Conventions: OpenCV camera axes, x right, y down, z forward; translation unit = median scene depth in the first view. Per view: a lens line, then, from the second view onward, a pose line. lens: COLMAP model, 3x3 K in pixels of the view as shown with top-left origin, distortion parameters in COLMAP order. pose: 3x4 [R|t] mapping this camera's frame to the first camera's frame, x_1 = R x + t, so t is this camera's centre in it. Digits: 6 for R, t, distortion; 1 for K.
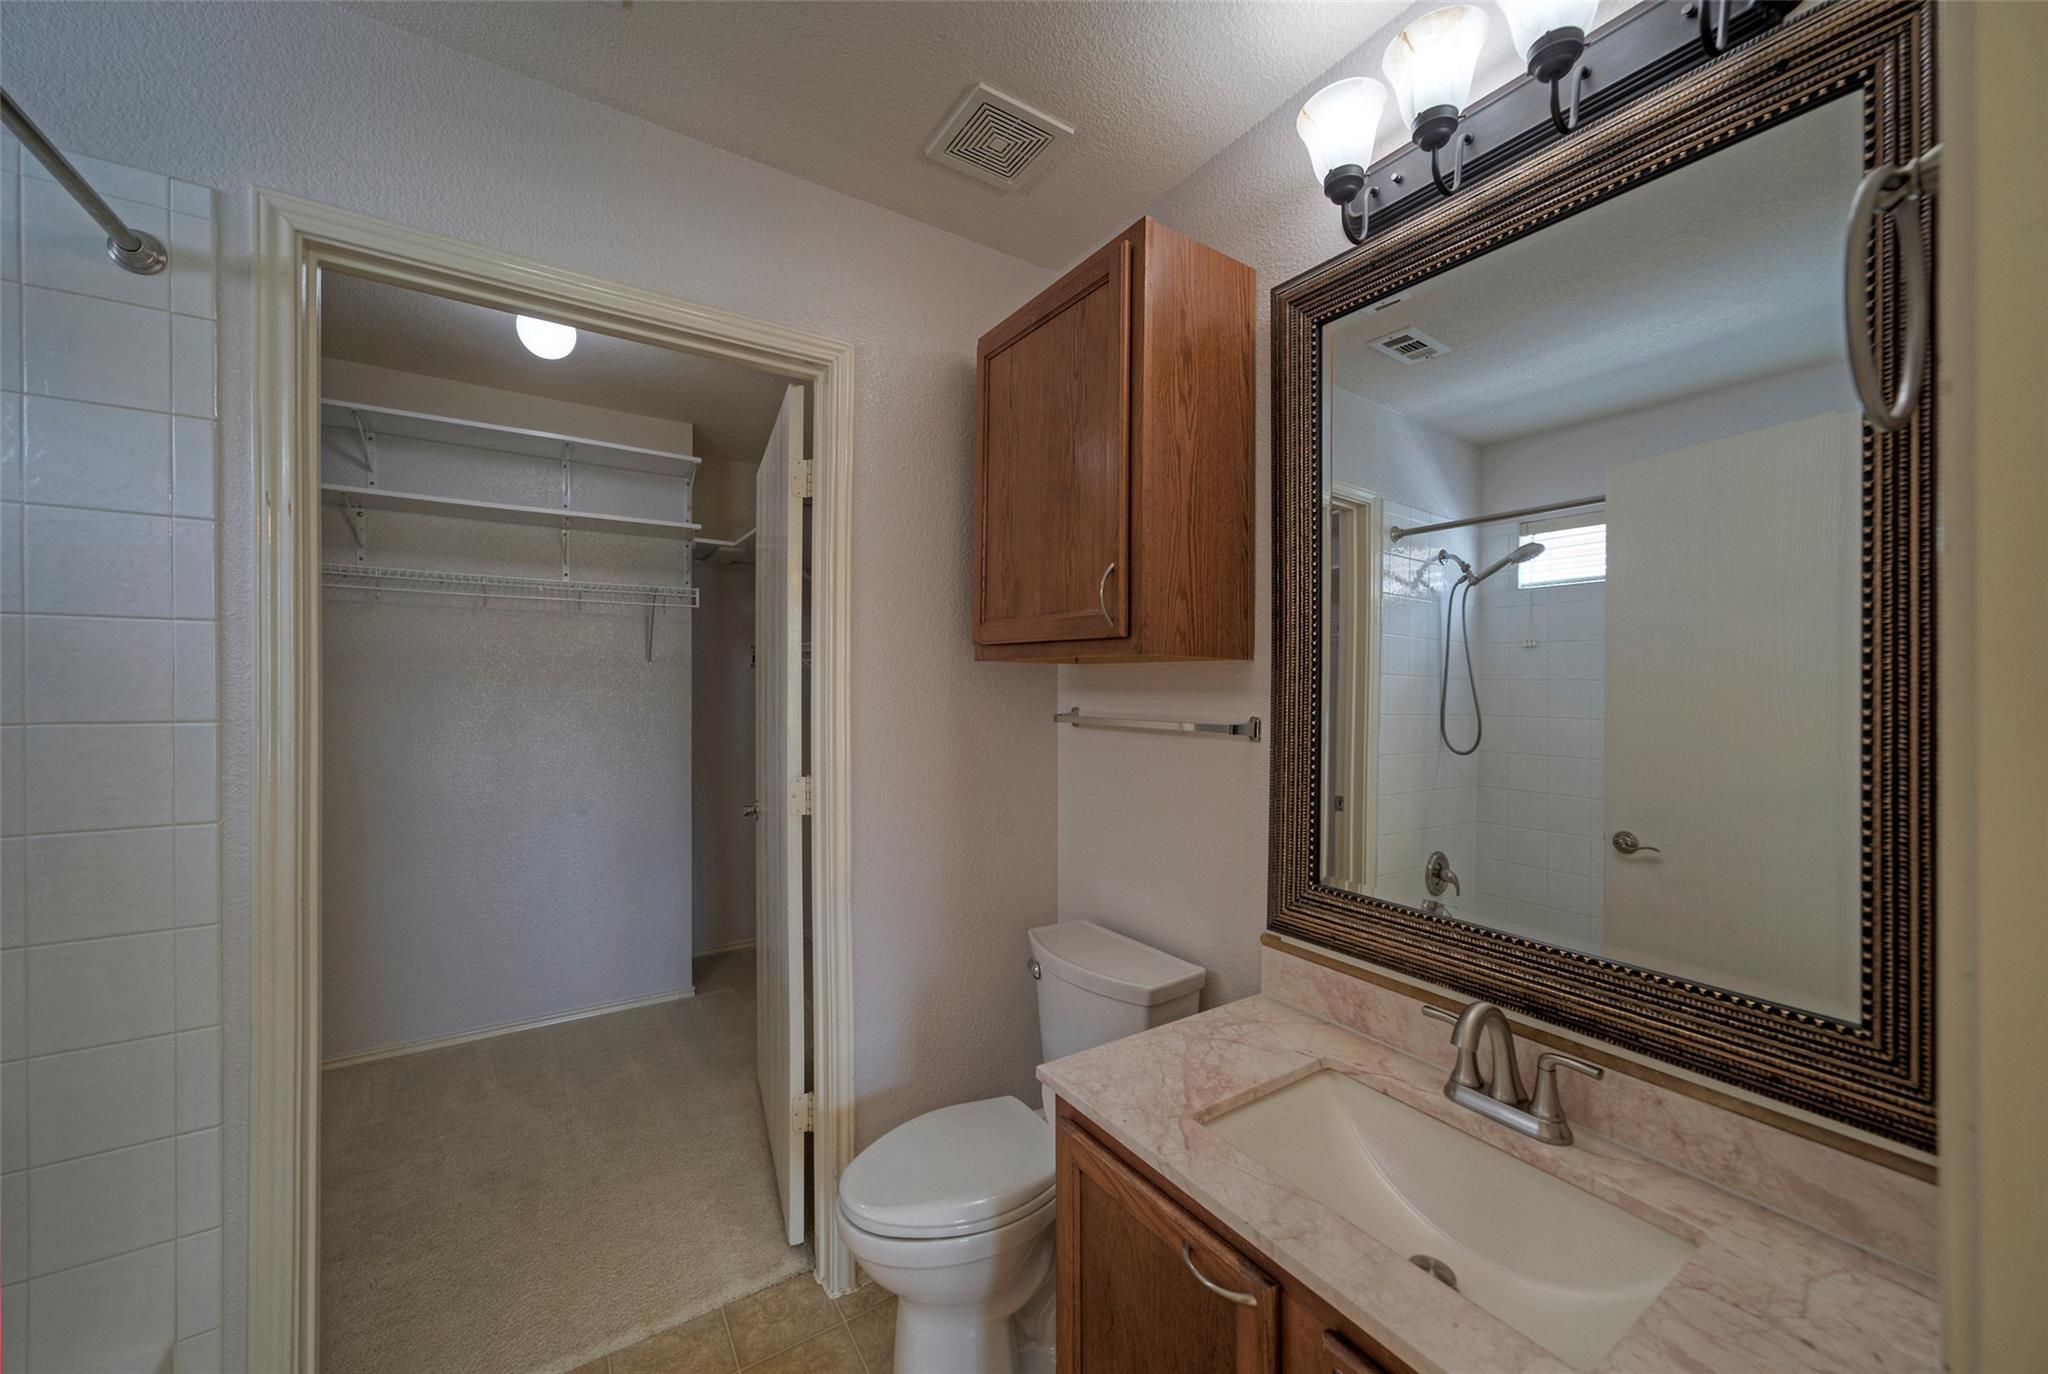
lens RADIAL K [[759.4, 0, 1030.5], [0, 759.4, 691.0], [0, 0, 1]] dist [-0.000243, 0.000021]
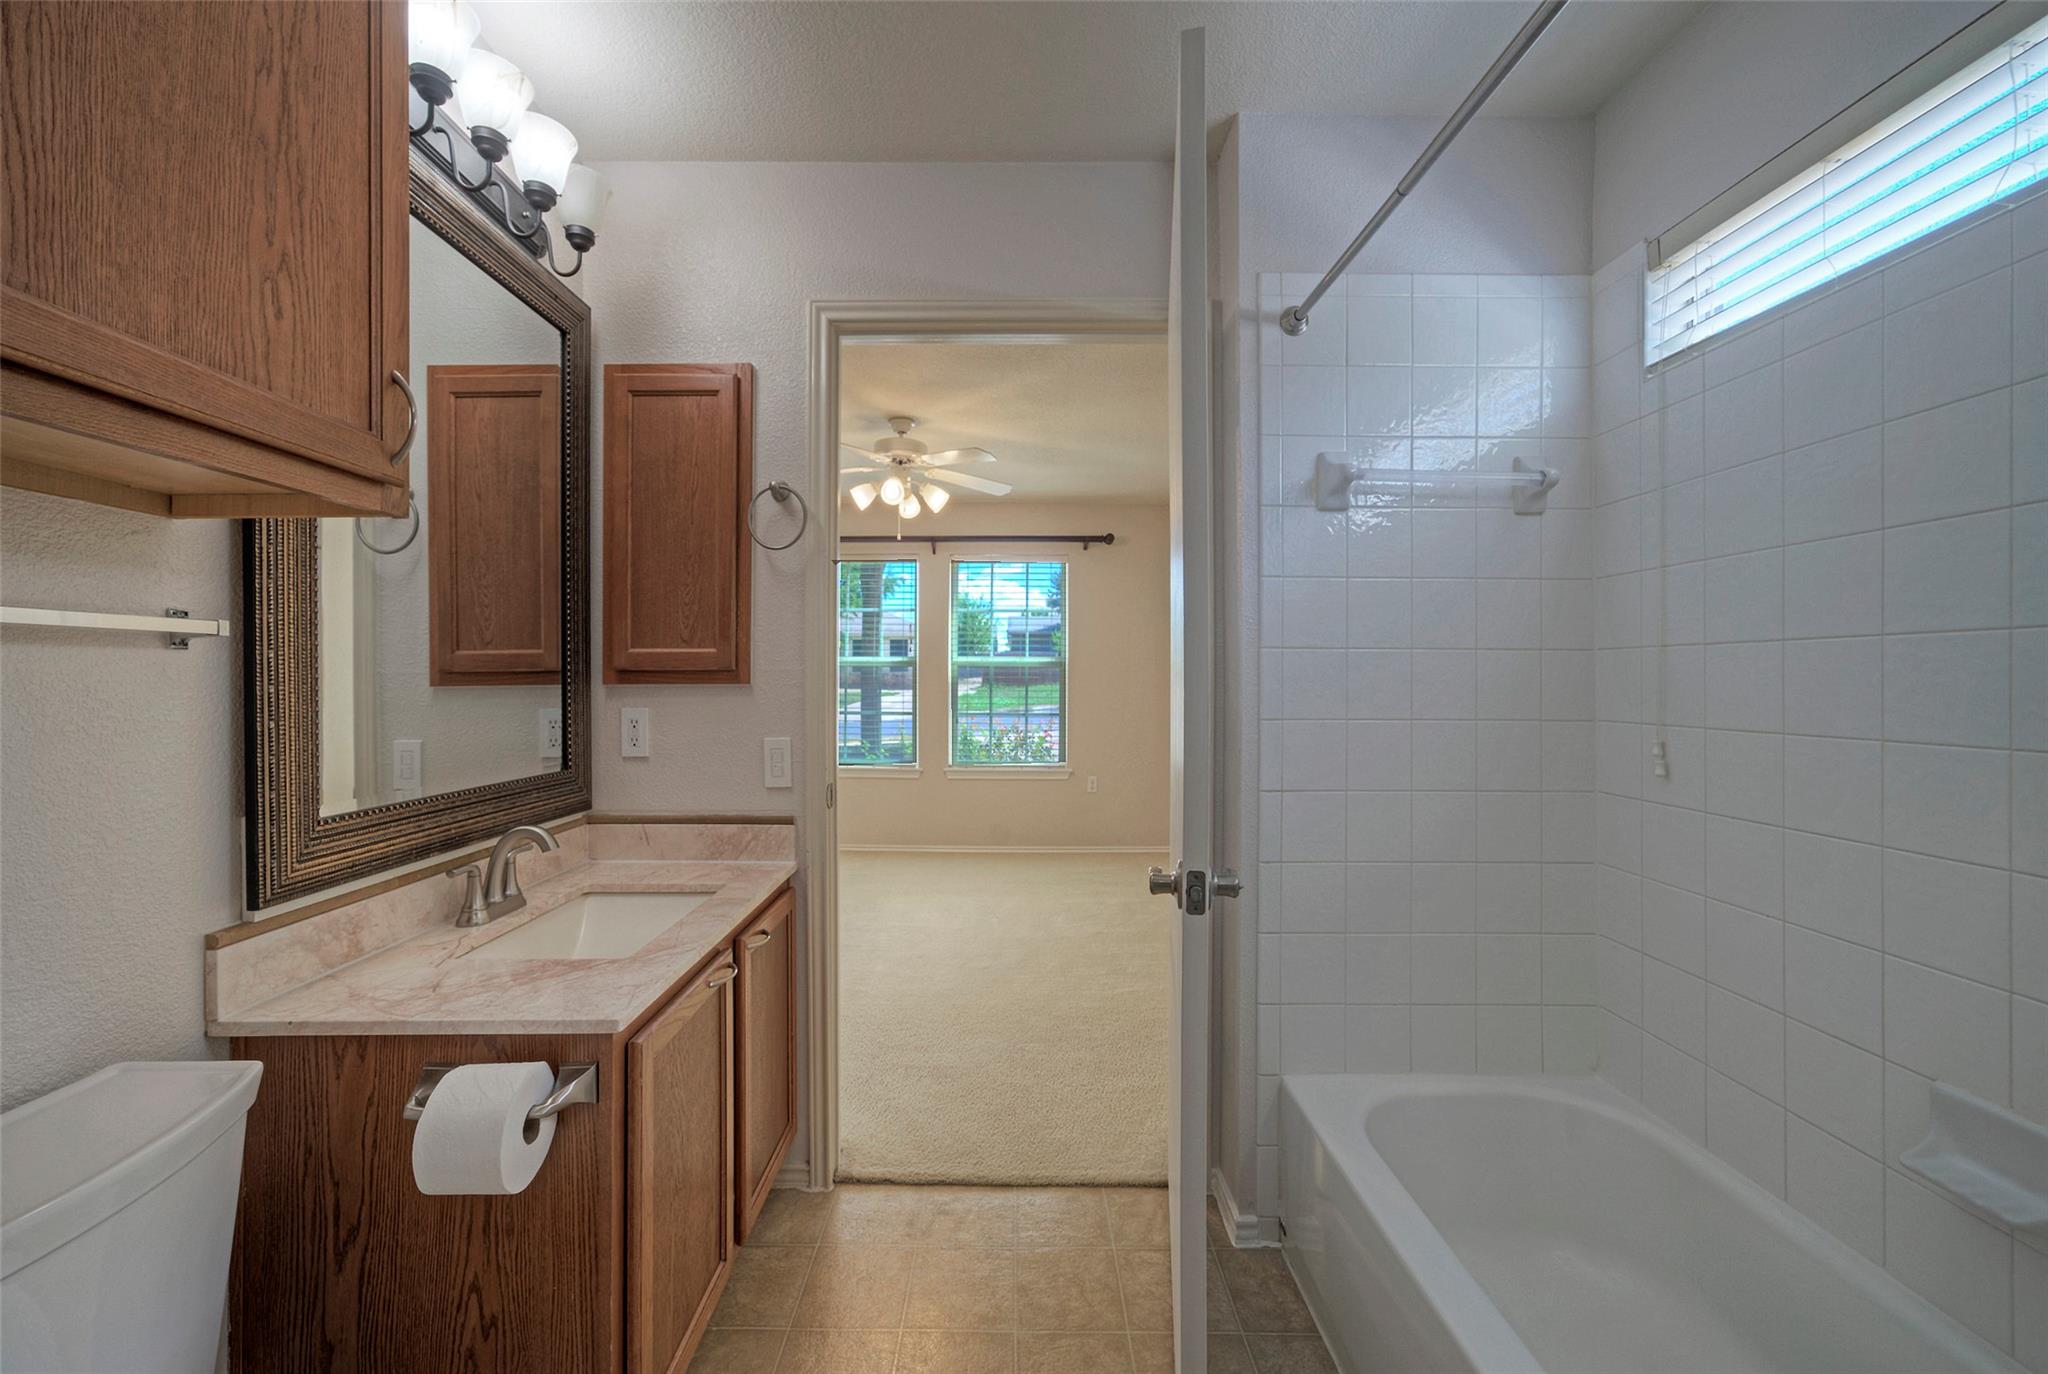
lens RADIAL K [[759.4, 0, 1022.7], [0, 759.4, 681.4], [0, 0, 1]] dist [-0.000243, 0.000021]
pose [[-0.829209, -0.004879, 0.558917, -0.513222], [0.000036, 0.999961, 0.008782, 0.069489], [-0.558939, 0.007302, -0.829177, 0.889479]]
